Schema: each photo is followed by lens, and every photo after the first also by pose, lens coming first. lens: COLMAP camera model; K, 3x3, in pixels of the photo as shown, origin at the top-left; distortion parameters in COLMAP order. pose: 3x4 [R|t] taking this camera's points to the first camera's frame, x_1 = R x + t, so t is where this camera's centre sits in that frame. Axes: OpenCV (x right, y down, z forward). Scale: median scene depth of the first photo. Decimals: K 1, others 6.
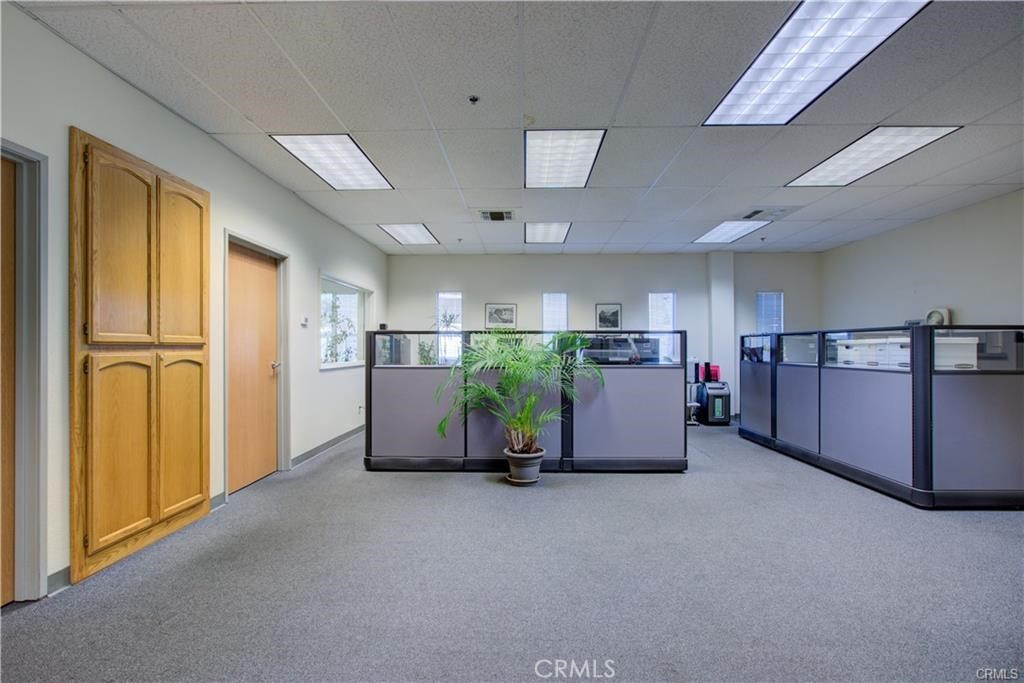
lens RADIAL K [[474.1, 0, 523.1], [0, 474.1, 344.2], [0, 0, 1]] dist [-0.004658, 0.002195]
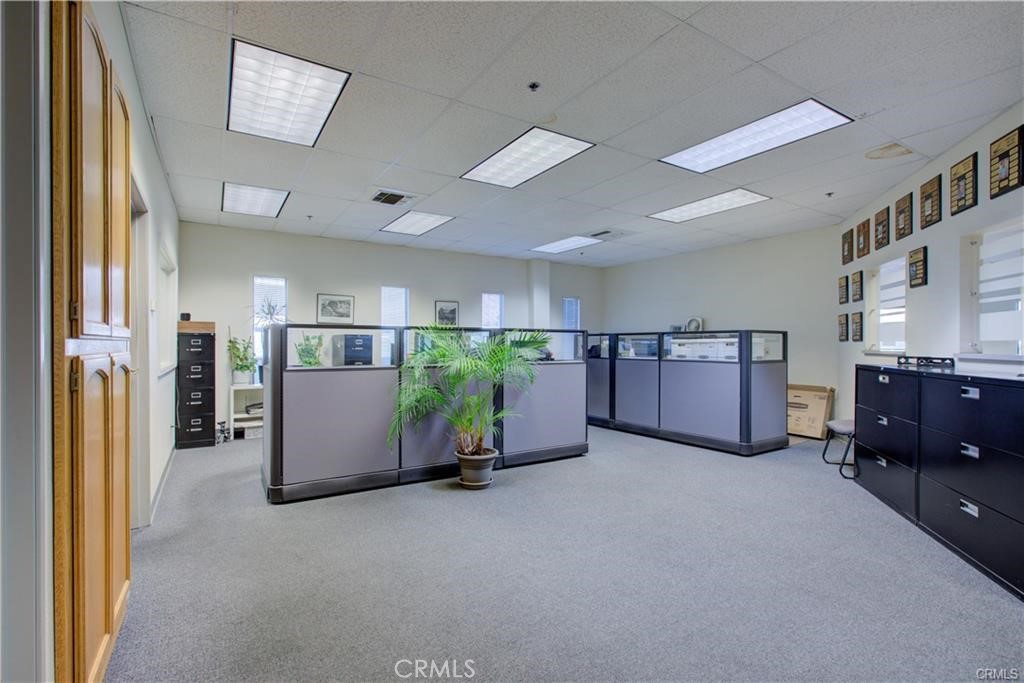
lens RADIAL K [[474.1, 0, 521.8], [0, 474.1, 343.6], [0, 0, 1]] dist [-0.004658, 0.002195]
pose [[0.834548, 0.002534, 0.550929, -0.420464], [-0.004850, 0.999984, 0.002749, 0.000939], [-0.550914, -0.004966, 0.834547, 0.136575]]
